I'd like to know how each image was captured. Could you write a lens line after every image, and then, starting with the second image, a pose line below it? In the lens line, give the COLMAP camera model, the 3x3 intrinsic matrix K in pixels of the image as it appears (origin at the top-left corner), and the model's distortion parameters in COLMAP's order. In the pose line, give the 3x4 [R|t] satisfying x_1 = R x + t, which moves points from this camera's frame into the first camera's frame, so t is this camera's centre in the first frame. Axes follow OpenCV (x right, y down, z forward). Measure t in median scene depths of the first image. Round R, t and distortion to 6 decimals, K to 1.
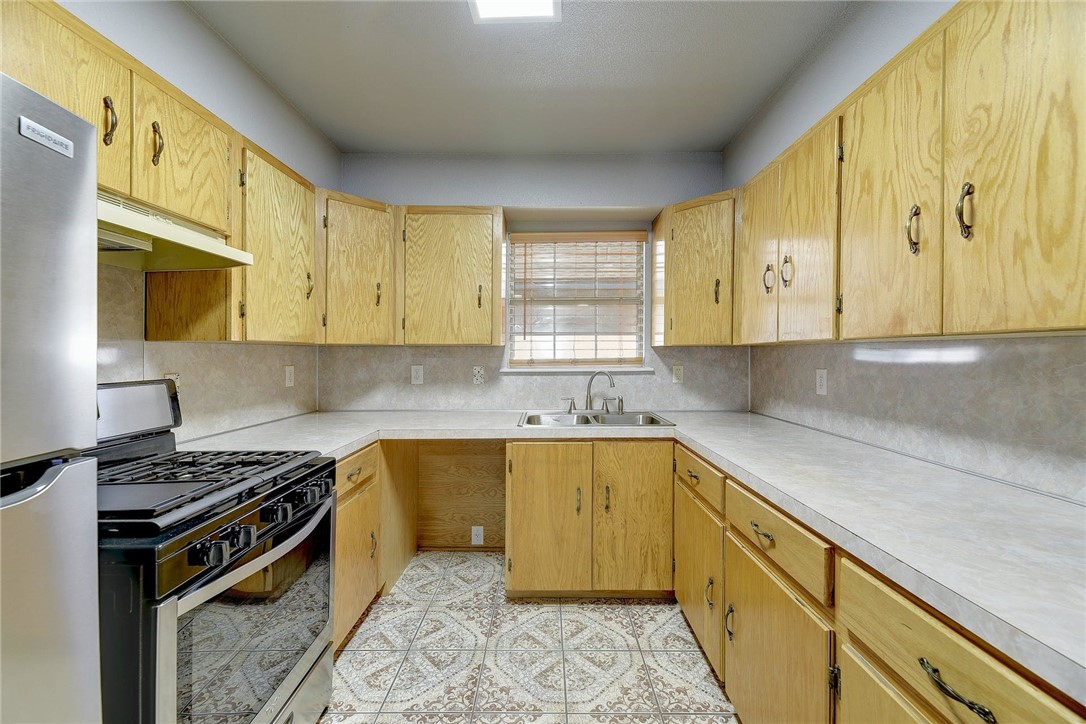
lens RADIAL K [[443.9, 0, 546.0], [0, 443.9, 353.2], [0, 0, 1]] dist [0.007874, -0.001712]
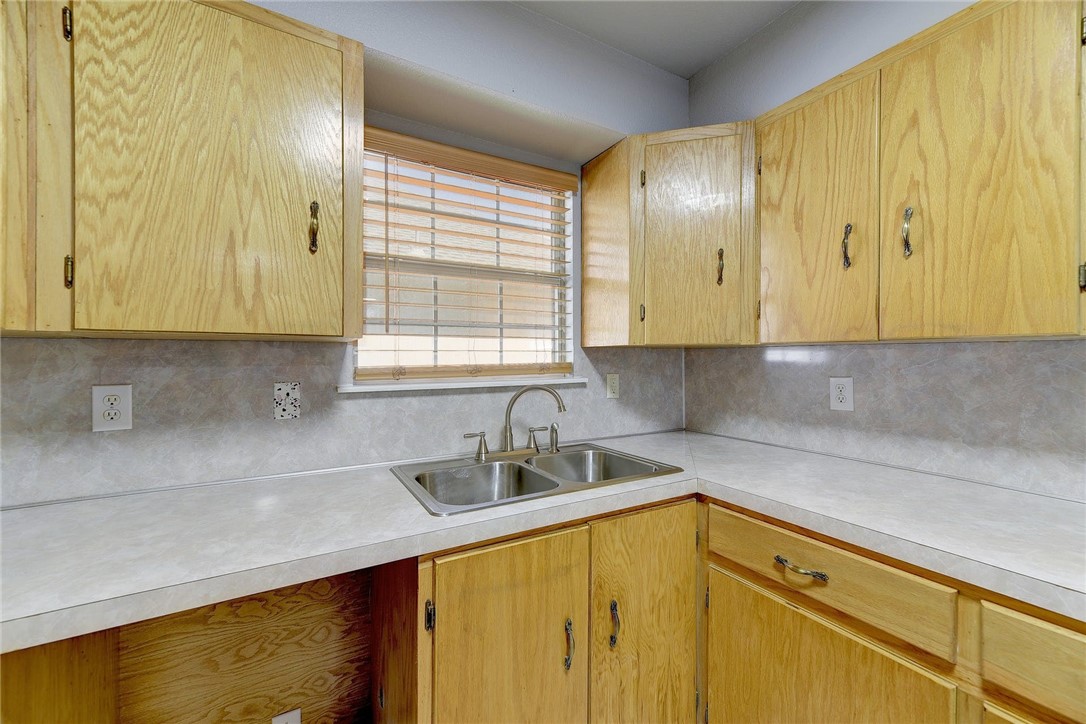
lens RADIAL K [[443.9, 0, 554.8], [0, 443.9, 362.4], [0, 0, 1]] dist [0.007874, -0.001712]
pose [[0.856946, -0.005153, 0.515381, -0.191966], [-0.000685, 0.999938, 0.011138, 0.001511], [-0.515406, -0.009897, 0.856889, 0.549837]]
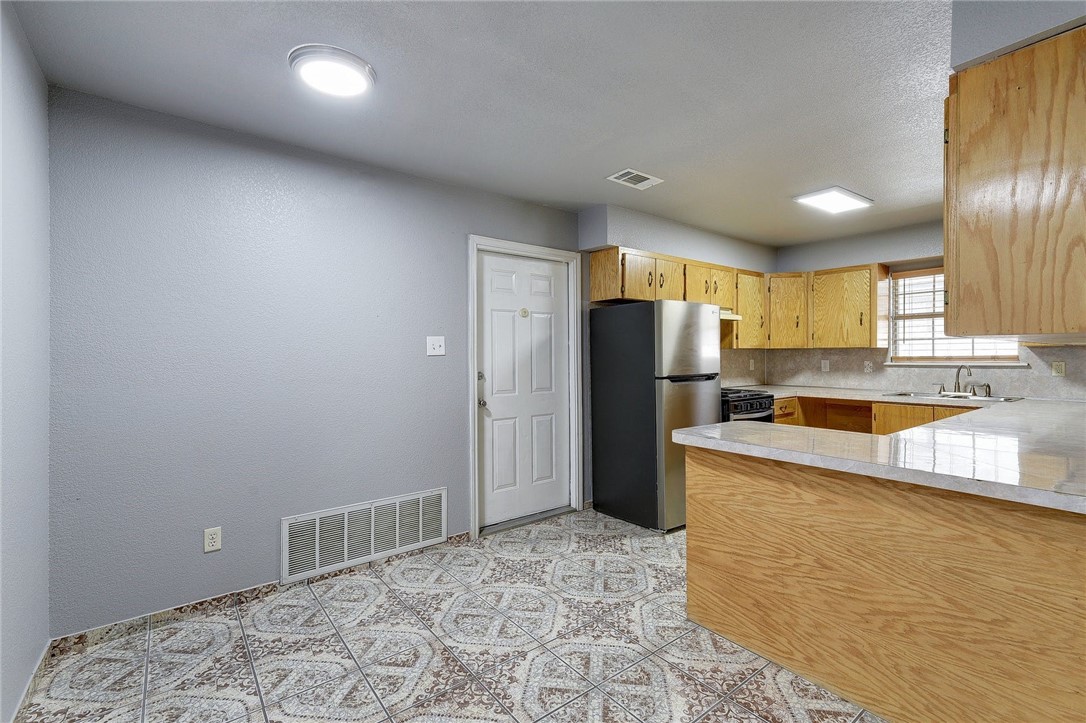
lens RADIAL K [[450.2, 0, 538.4], [0, 450.2, 354.8], [0, 0, 1]] dist [-0.016306, -0.000271]
pose [[0.589523, -0.001866, -0.807749, 0.542909], [0.006380, 0.999977, 0.002346, -0.004048], [0.807726, -0.006537, 0.589521, -1.076286]]
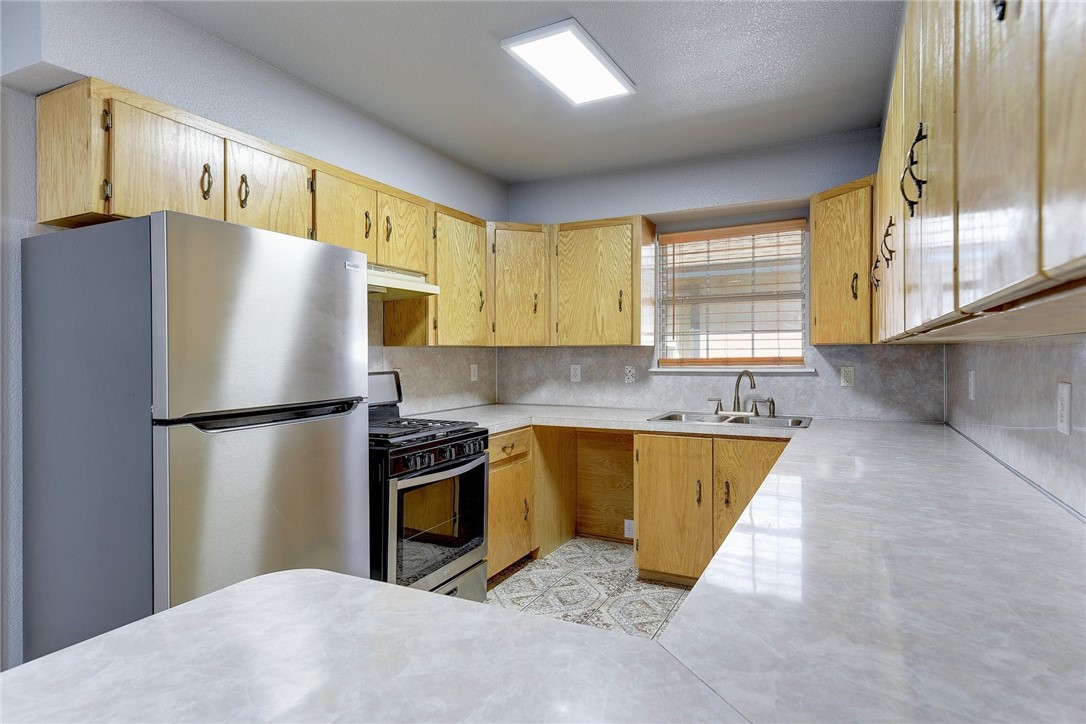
lens RADIAL K [[580.3, 0, 538.8], [0, 580.3, 353.4], [0, 0, 1]] dist [0.012489, -0.001381]
pose [[0.892893, -0.001787, -0.450266, 0.341866], [0.003678, 0.999988, 0.003326, -0.005842], [0.450255, -0.004626, 0.892888, -0.387935]]
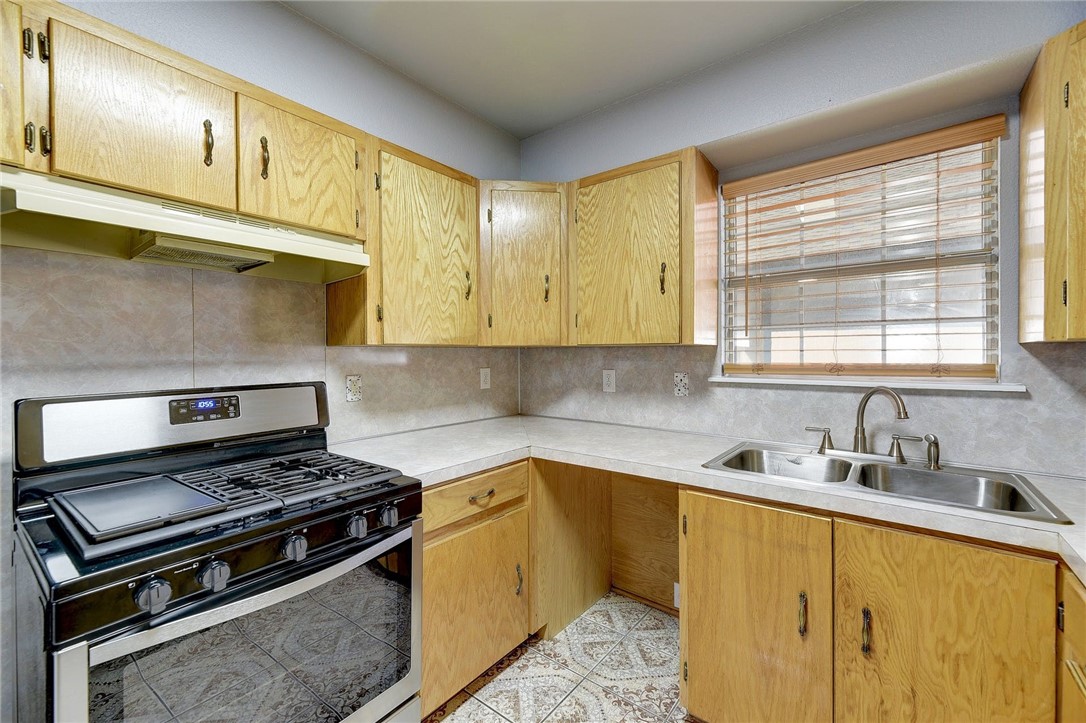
lens RADIAL K [[443.9, 0, 530.6], [0, 443.9, 354.3], [0, 0, 1]] dist [0.007874, -0.001712]
pose [[0.780560, -0.000410, -0.625081, 0.151854], [0.002331, 0.999995, 0.002255, -0.005499], [0.625077, -0.003217, 0.780557, 0.323441]]
